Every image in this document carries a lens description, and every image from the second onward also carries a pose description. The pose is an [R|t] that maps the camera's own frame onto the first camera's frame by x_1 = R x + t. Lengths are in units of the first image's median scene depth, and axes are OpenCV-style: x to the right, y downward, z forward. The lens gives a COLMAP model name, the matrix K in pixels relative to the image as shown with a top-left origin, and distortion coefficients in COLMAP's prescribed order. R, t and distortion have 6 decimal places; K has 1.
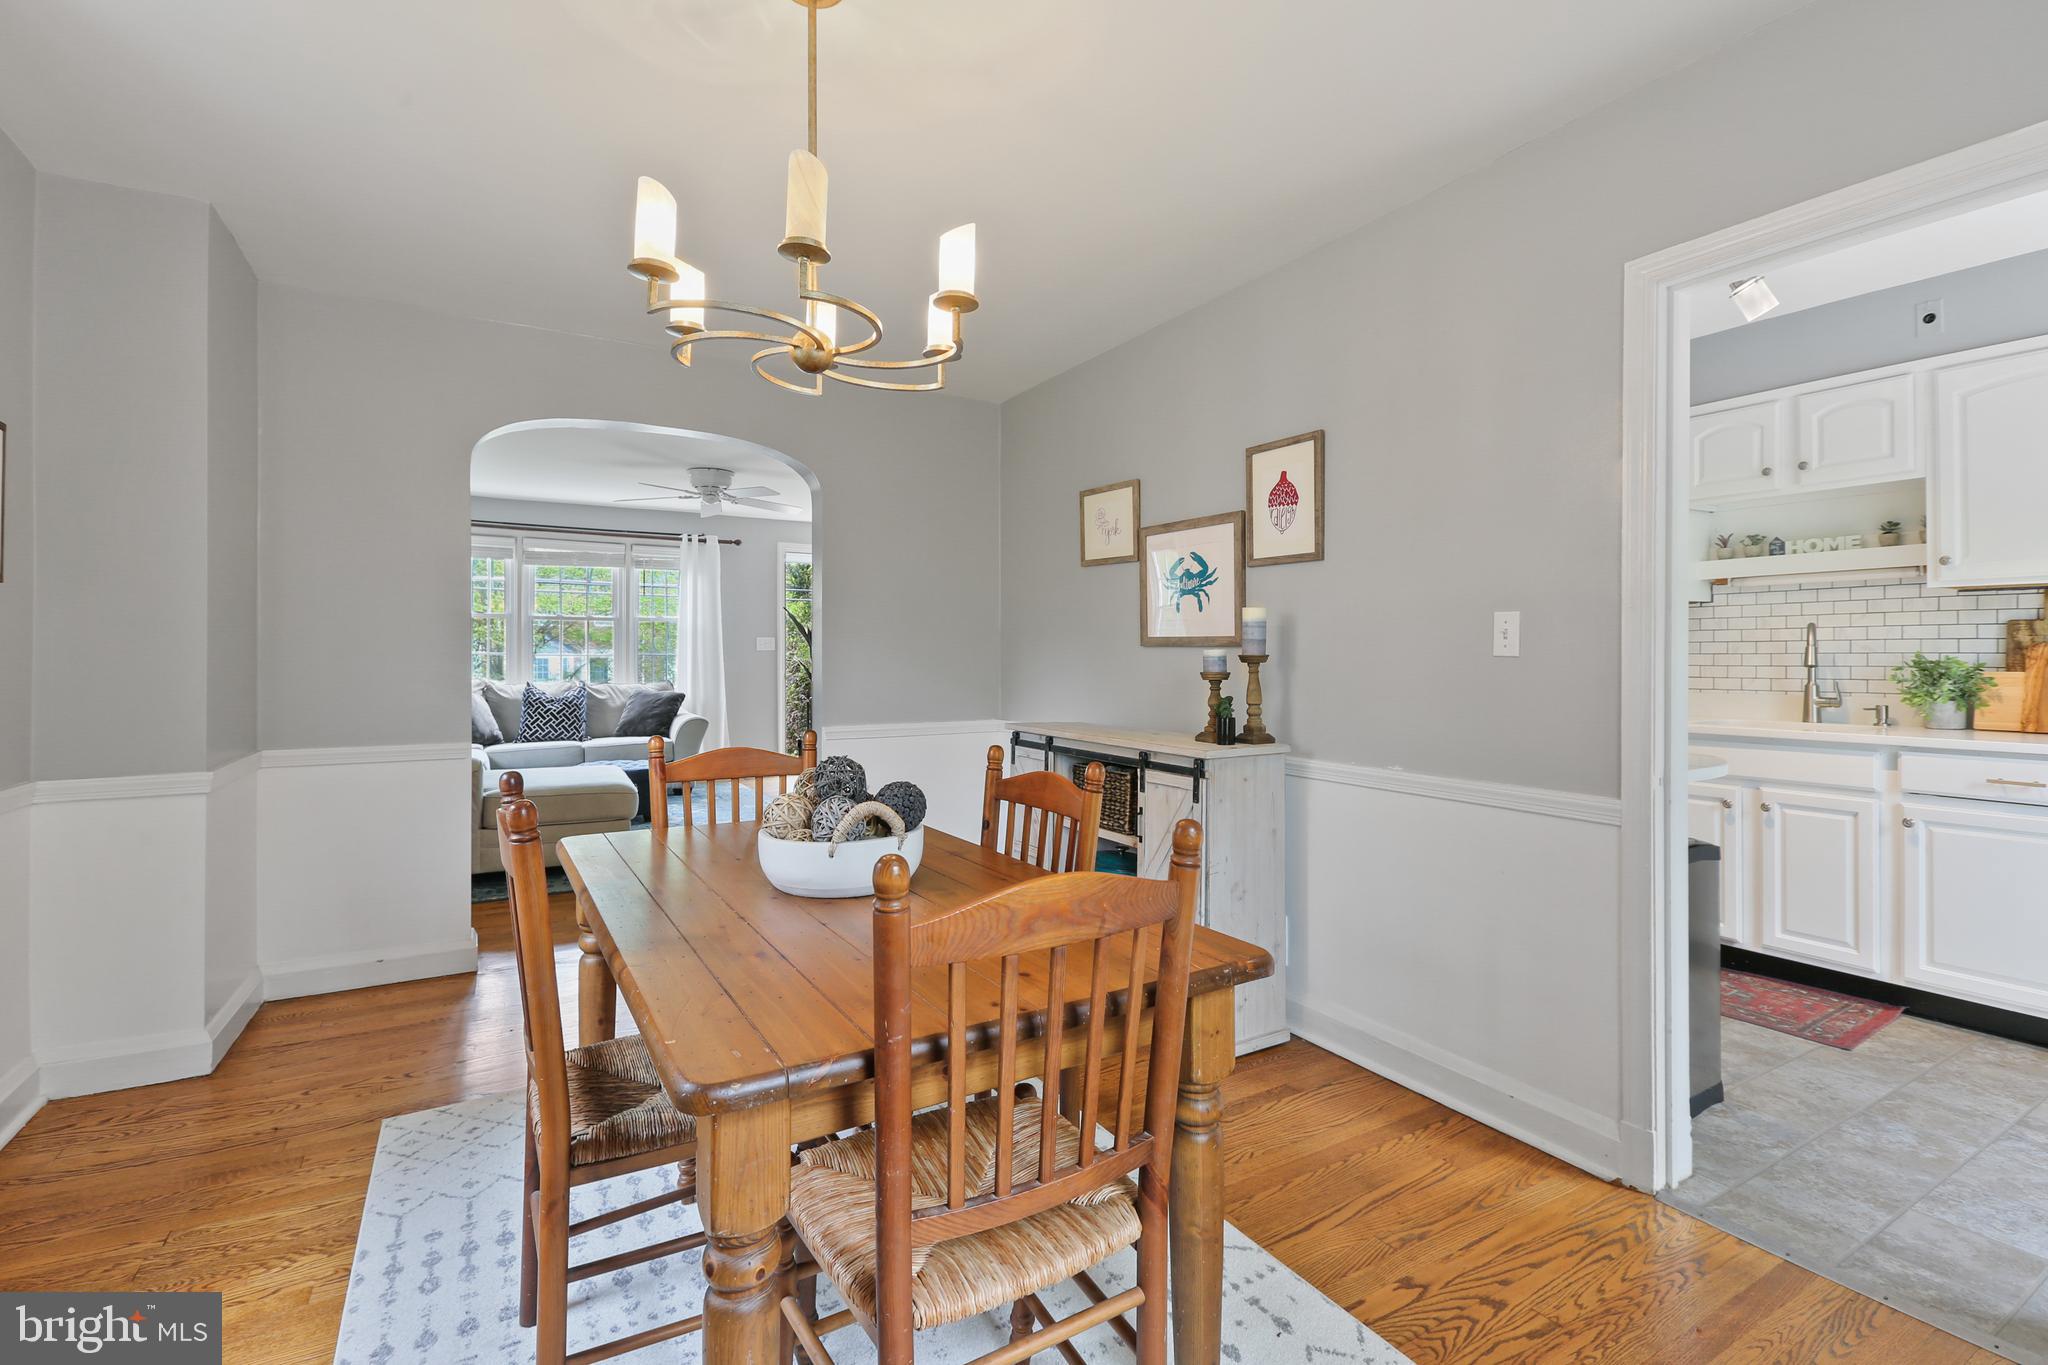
lens RADIAL K [[910.3, 0, 1058.4], [0, 910.3, 656.7], [0, 0, 1]] dist [0.020231, -0.005472]
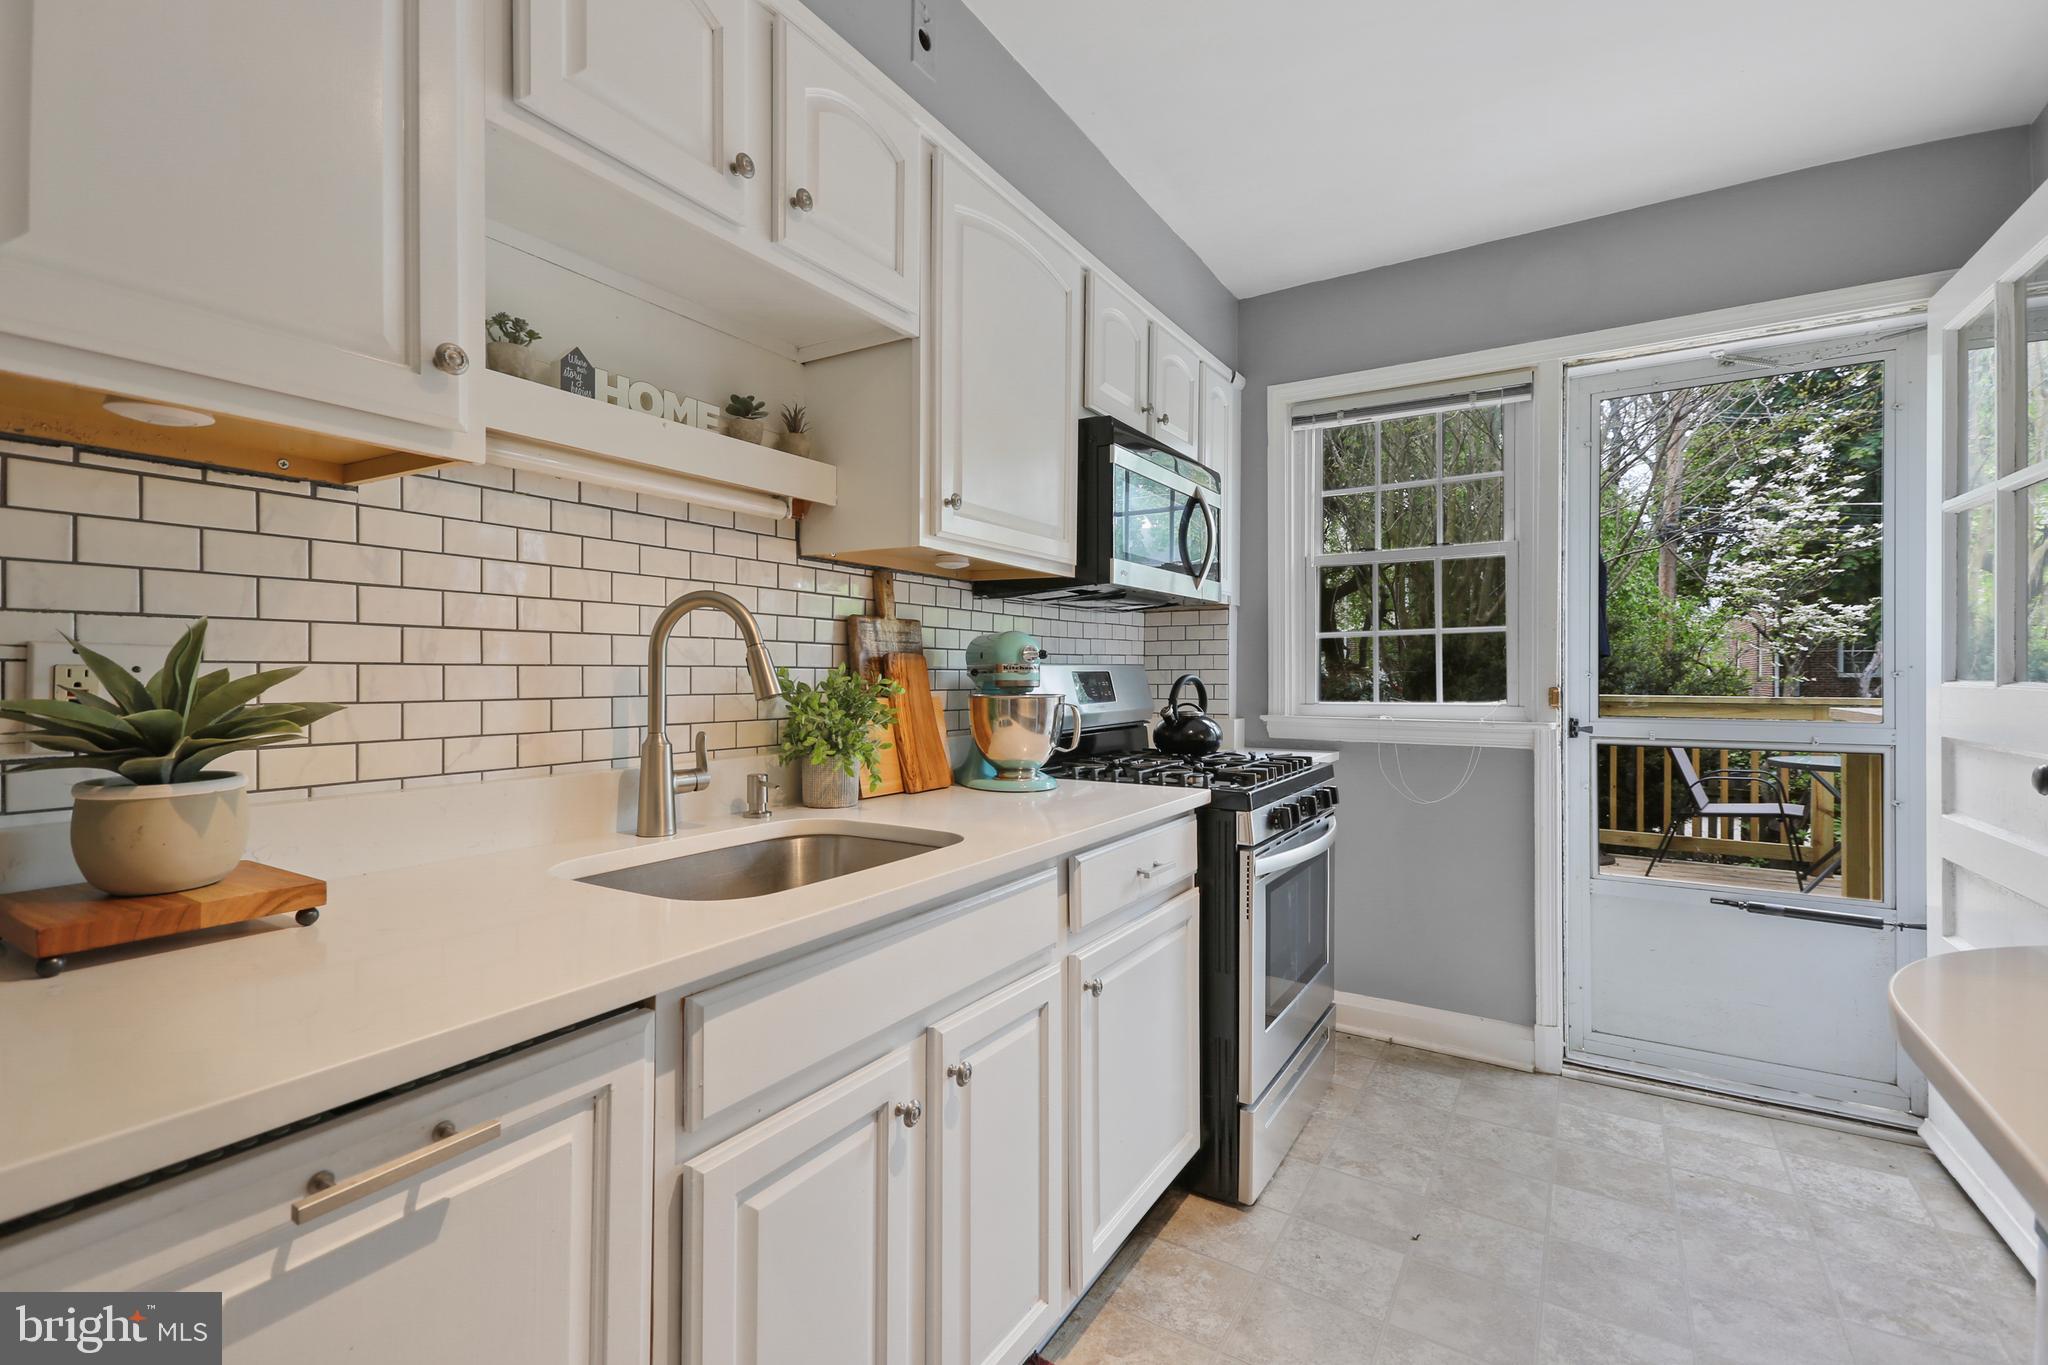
lens RADIAL K [[910.3, 0, 1019.0], [0, 910.3, 682.1], [0, 0, 1]] dist [0.020231, -0.005472]
pose [[-0.449048, -0.010332, 0.893448, 0.421518], [-0.004340, 0.999947, 0.009382, -0.000828], [-0.893497, 0.000335, -0.449068, 1.133335]]
